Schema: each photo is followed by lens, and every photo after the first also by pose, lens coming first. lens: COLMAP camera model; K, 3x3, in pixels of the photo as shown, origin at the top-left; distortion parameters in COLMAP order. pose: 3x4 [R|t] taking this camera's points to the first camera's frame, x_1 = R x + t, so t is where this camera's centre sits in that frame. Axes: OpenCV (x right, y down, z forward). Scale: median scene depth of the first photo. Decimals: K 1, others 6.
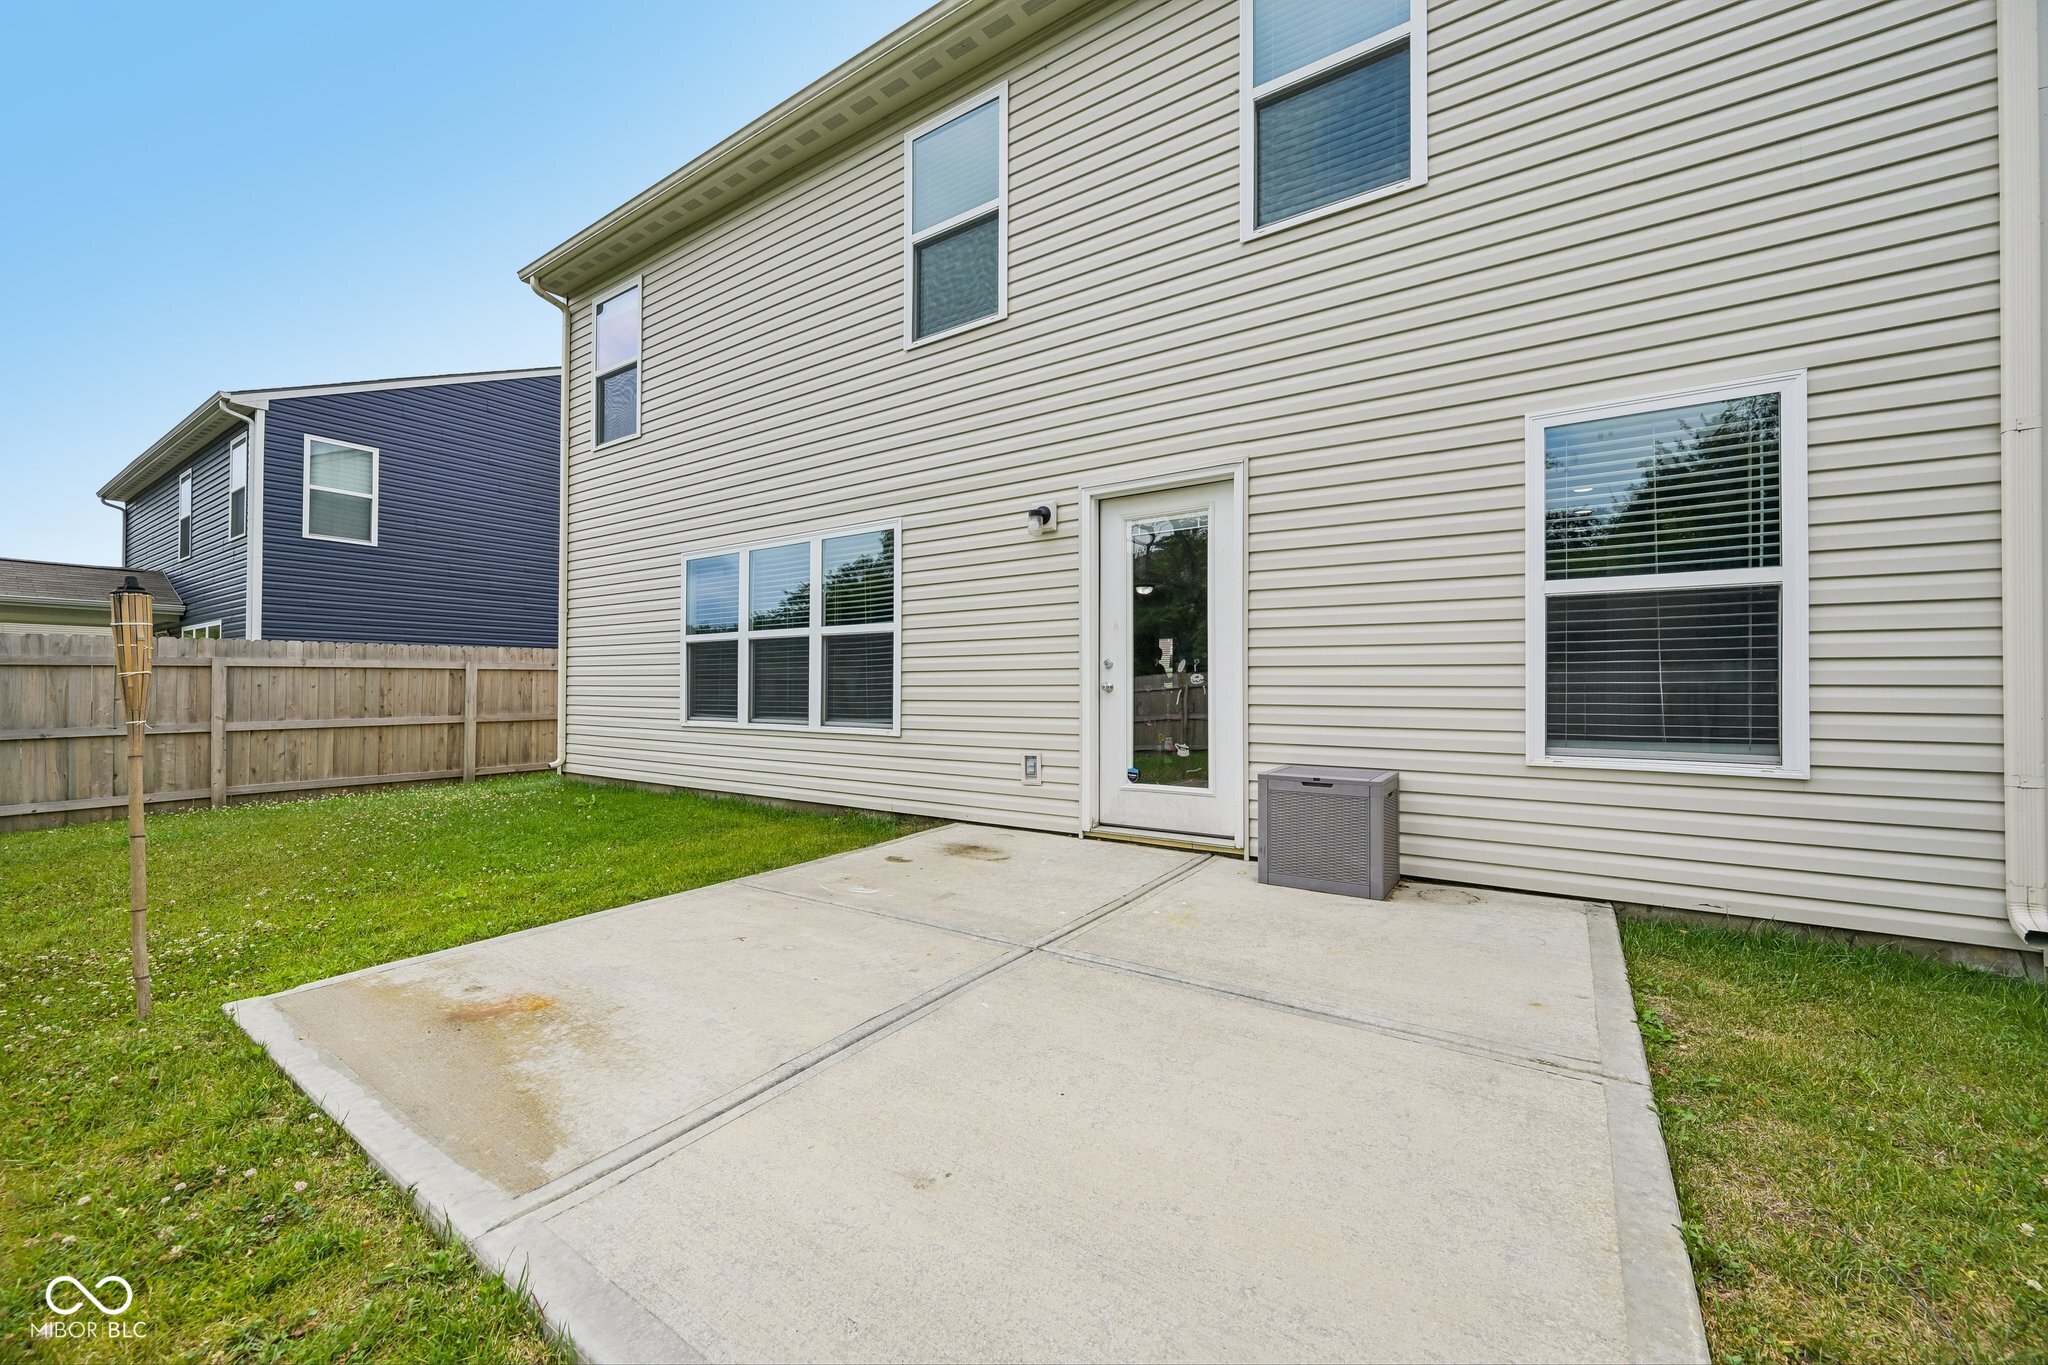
lens RADIAL K [[804.0, 0, 1049.0], [0, 804.0, 663.8], [0, 0, 1]] dist [-0.003041, 0.001240]
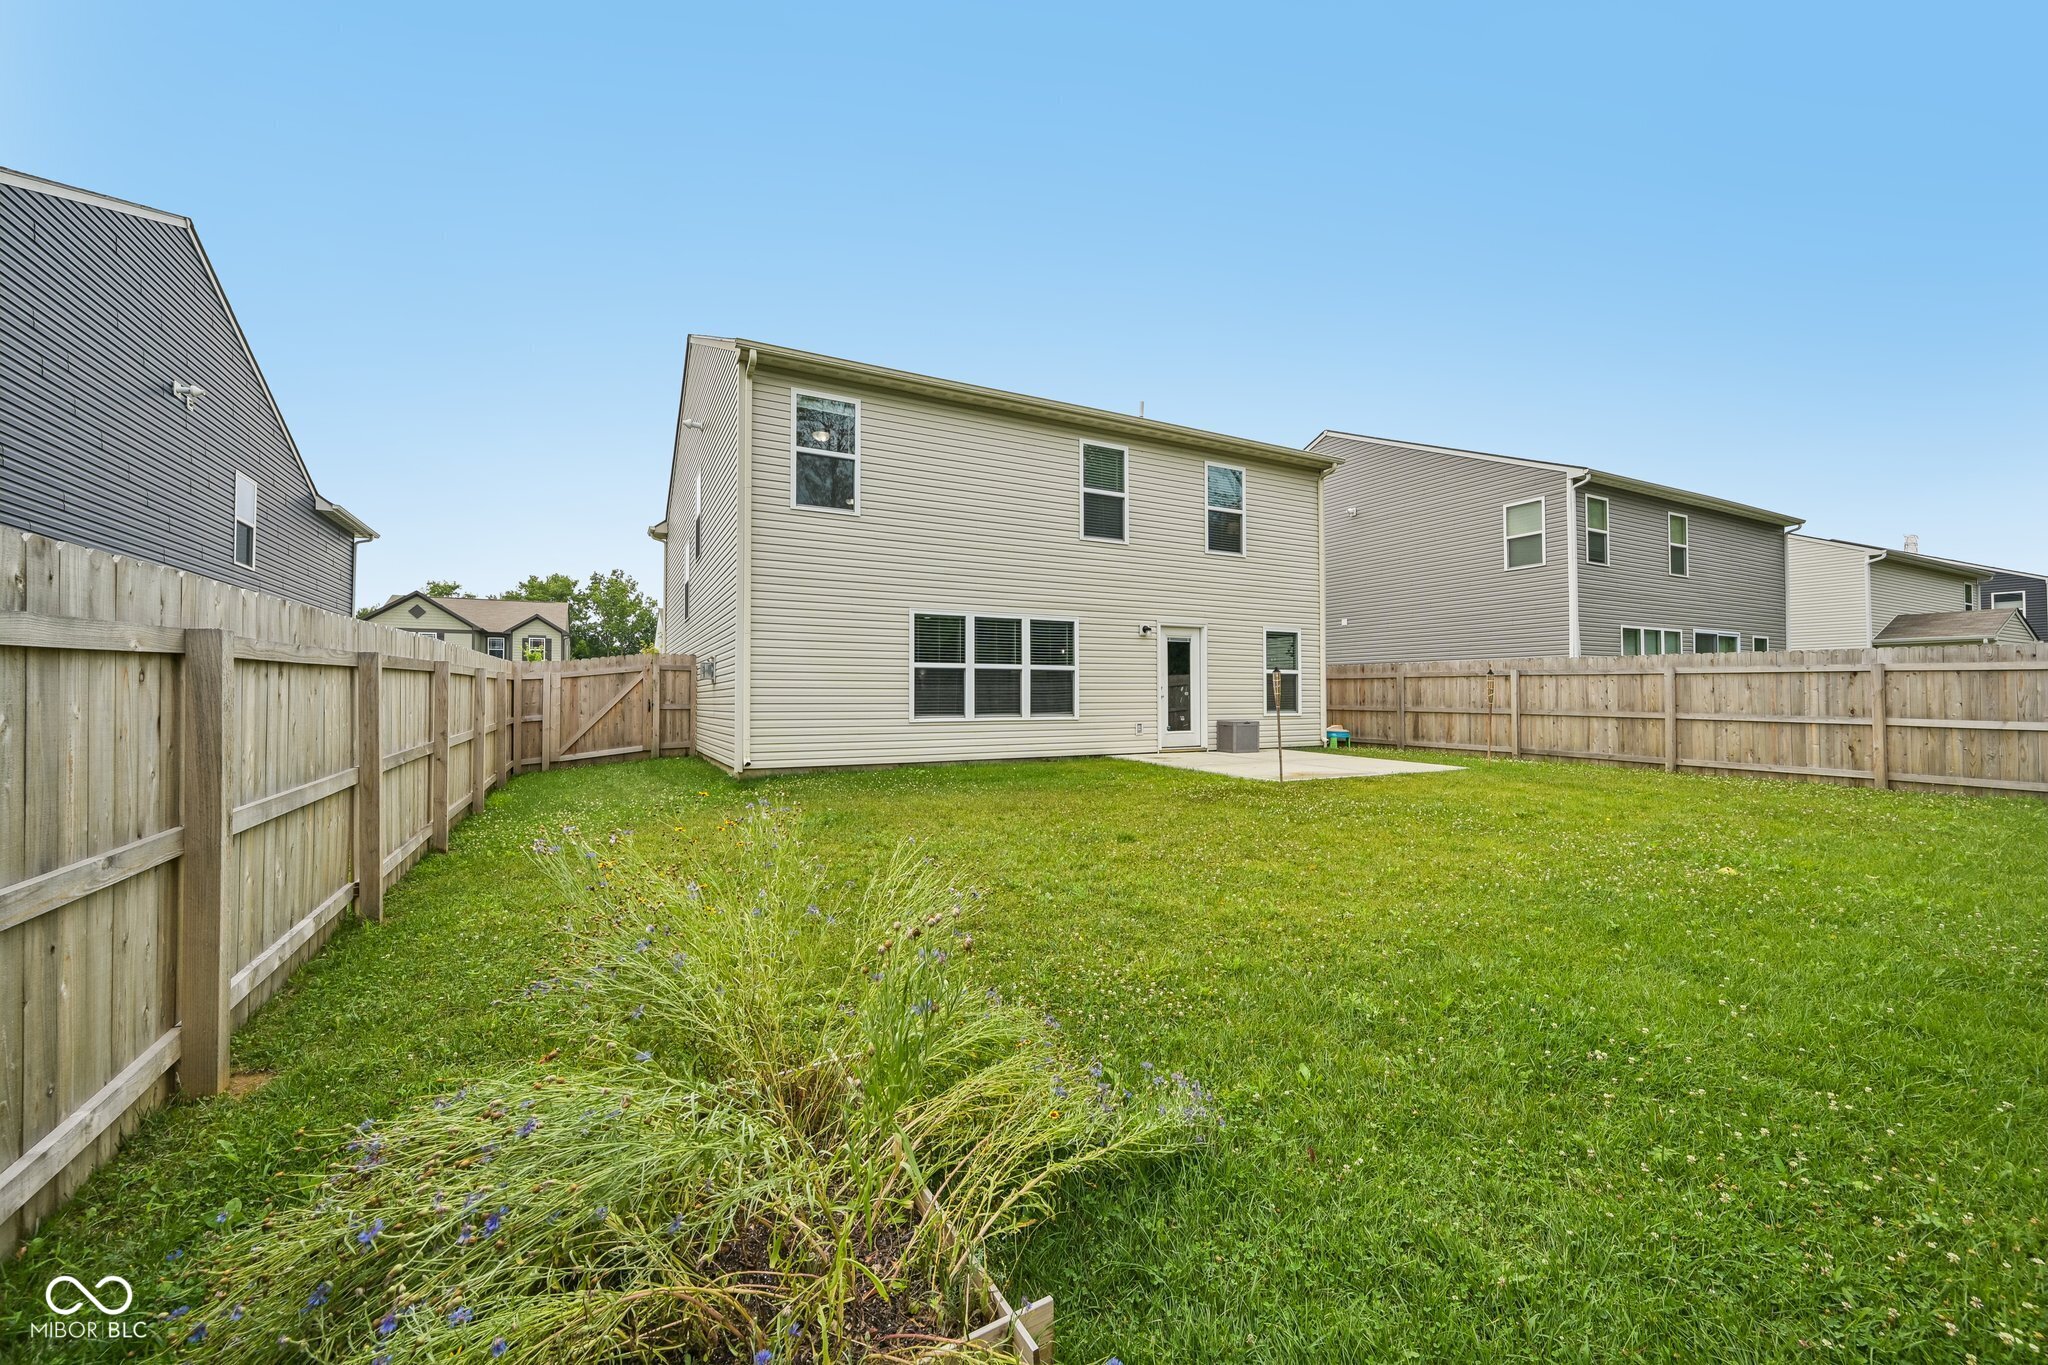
lens RADIAL K [[804.0, 0, 986.1], [0, 804.0, 671.7], [0, 0, 1]] dist [-0.003041, 0.001240]
pose [[0.483309, 0.024996, 0.875093, -1.666336], [-0.025810, 0.999565, -0.014297, 0.000278], [-0.875069, -0.015676, 0.483744, 0.139846]]
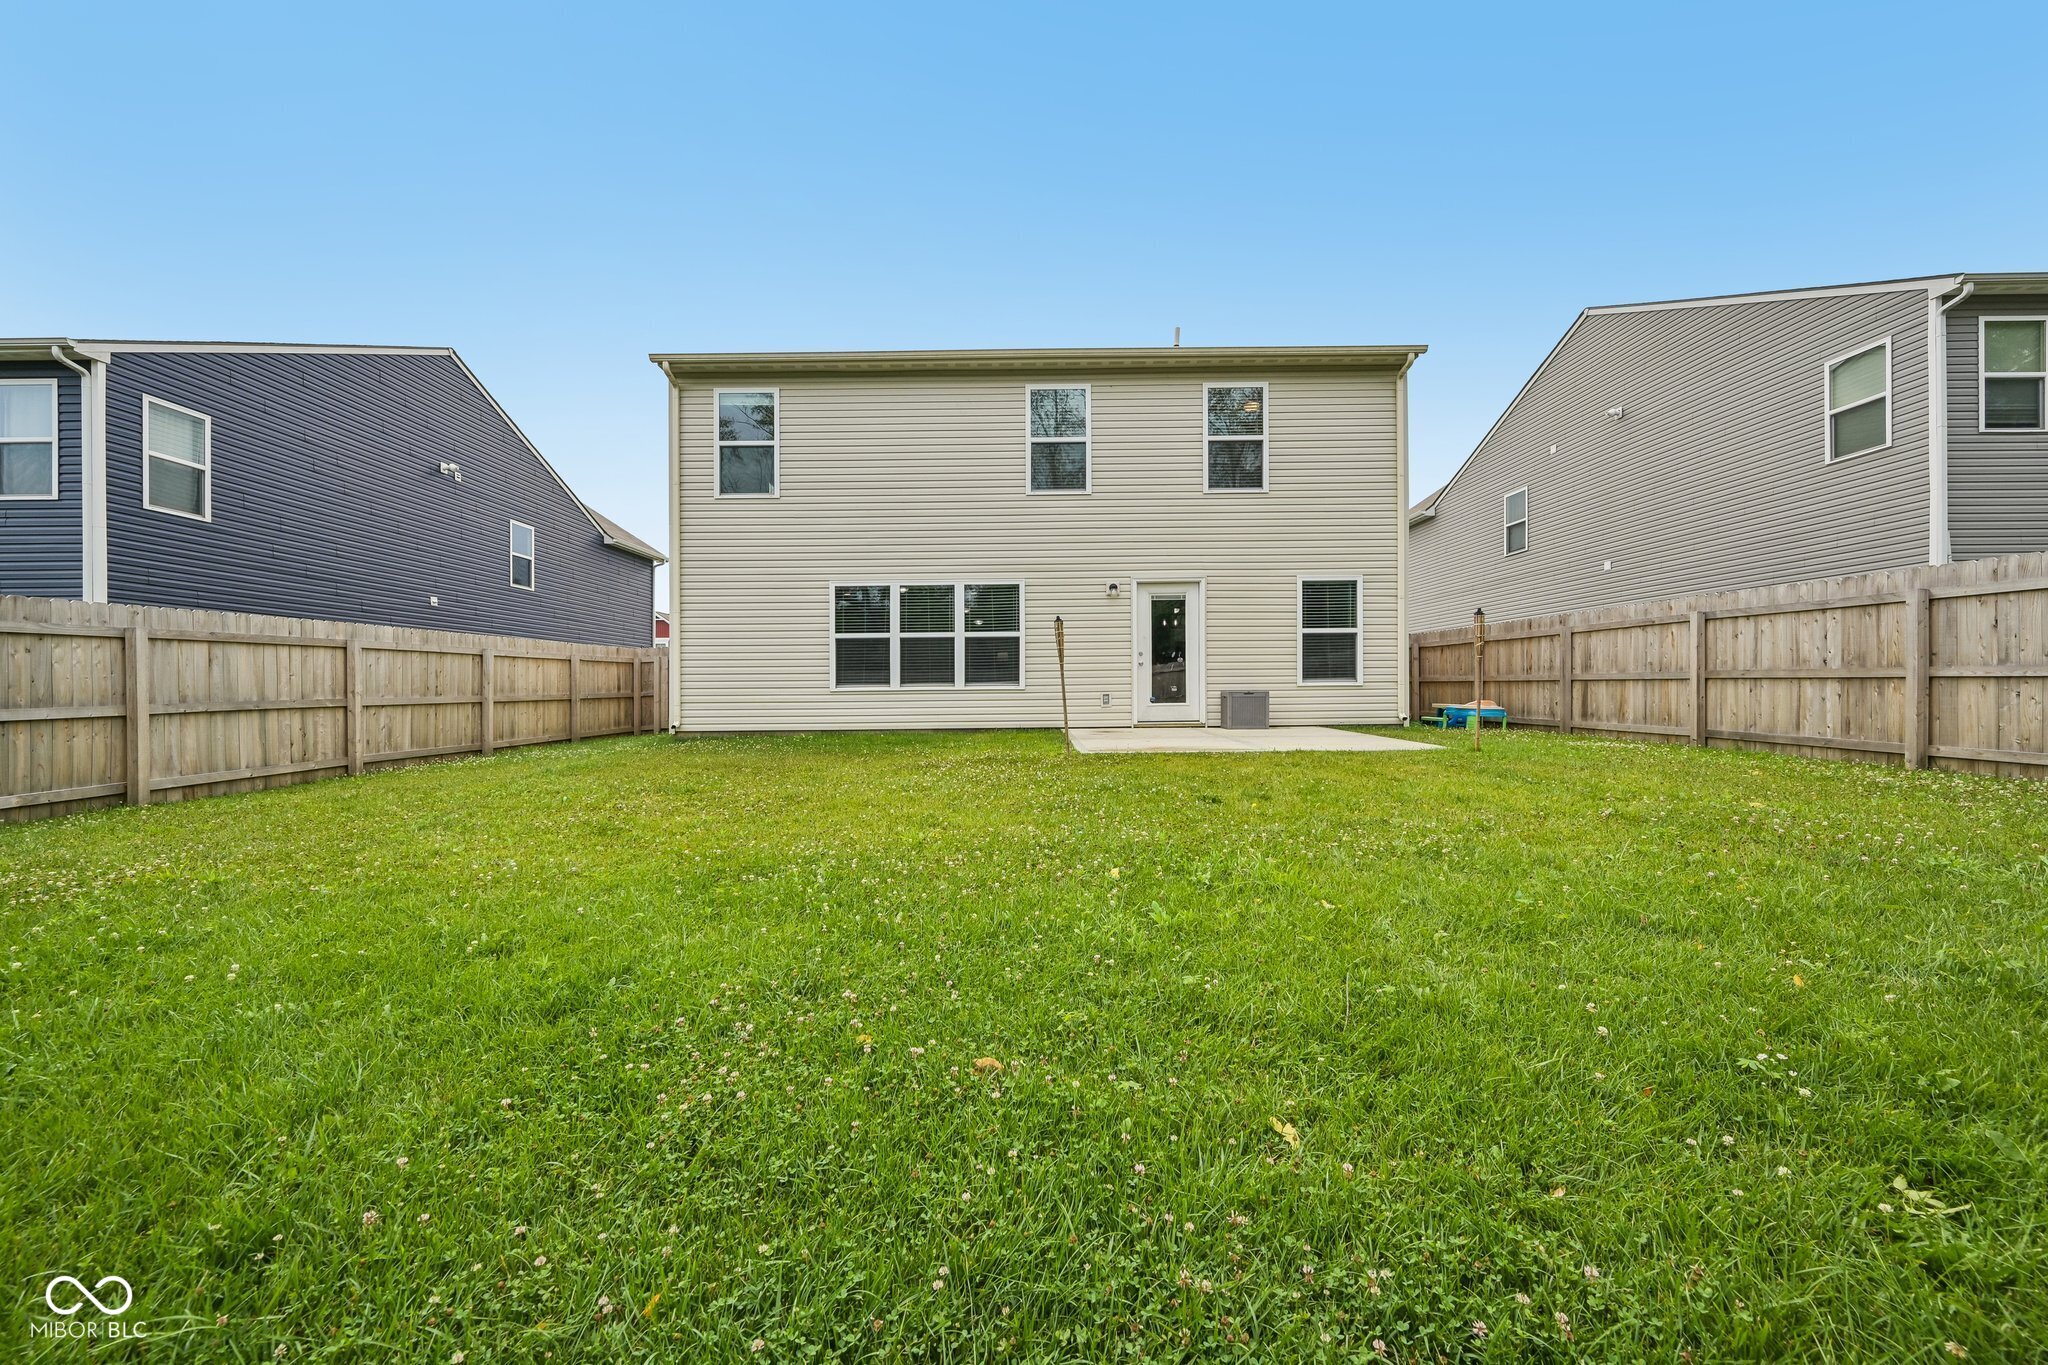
lens RADIAL K [[804.0, 0, 1028.7], [0, 804.0, 683.0], [0, 0, 1]] dist [-0.003041, 0.001240]
pose [[0.835707, -0.002188, 0.549171, -0.969240], [-0.005830, 0.999900, 0.012856, 0.037785], [-0.549145, -0.013945, 0.835611, -0.508295]]
